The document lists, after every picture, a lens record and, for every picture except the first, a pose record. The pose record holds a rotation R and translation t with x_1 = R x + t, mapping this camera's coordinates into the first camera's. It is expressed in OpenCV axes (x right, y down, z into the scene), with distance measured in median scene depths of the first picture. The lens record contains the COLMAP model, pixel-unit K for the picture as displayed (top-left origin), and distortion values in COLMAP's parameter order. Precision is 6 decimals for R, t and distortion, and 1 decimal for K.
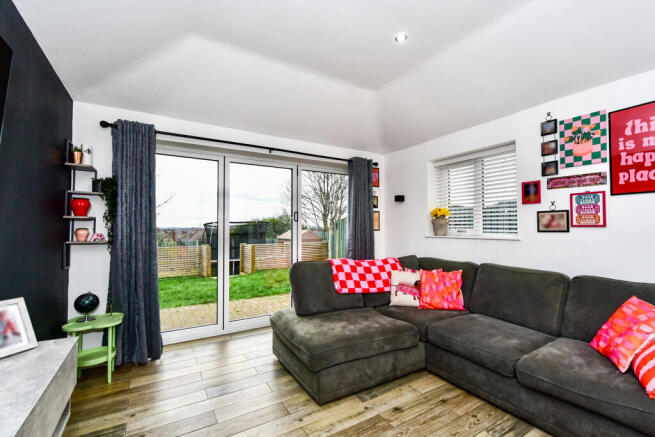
lens RADIAL K [[288.7, 0, 326.7], [0, 288.7, 220.0], [0, 0, 1]] dist [-0.002711, -0.000252]
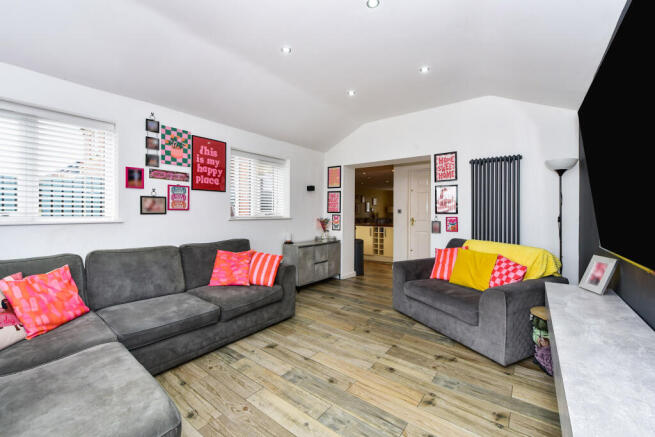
lens RADIAL K [[263.7, 0, 326.8], [0, 263.7, 216.2], [0, 0, 1]] dist [0.002171, 0.000245]
pose [[-0.349234, -0.008588, 0.936996, -0.519125], [-0.023230, 0.999730, 0.000505, 0.034413], [-0.936747, -0.021590, -0.349340, 0.732938]]
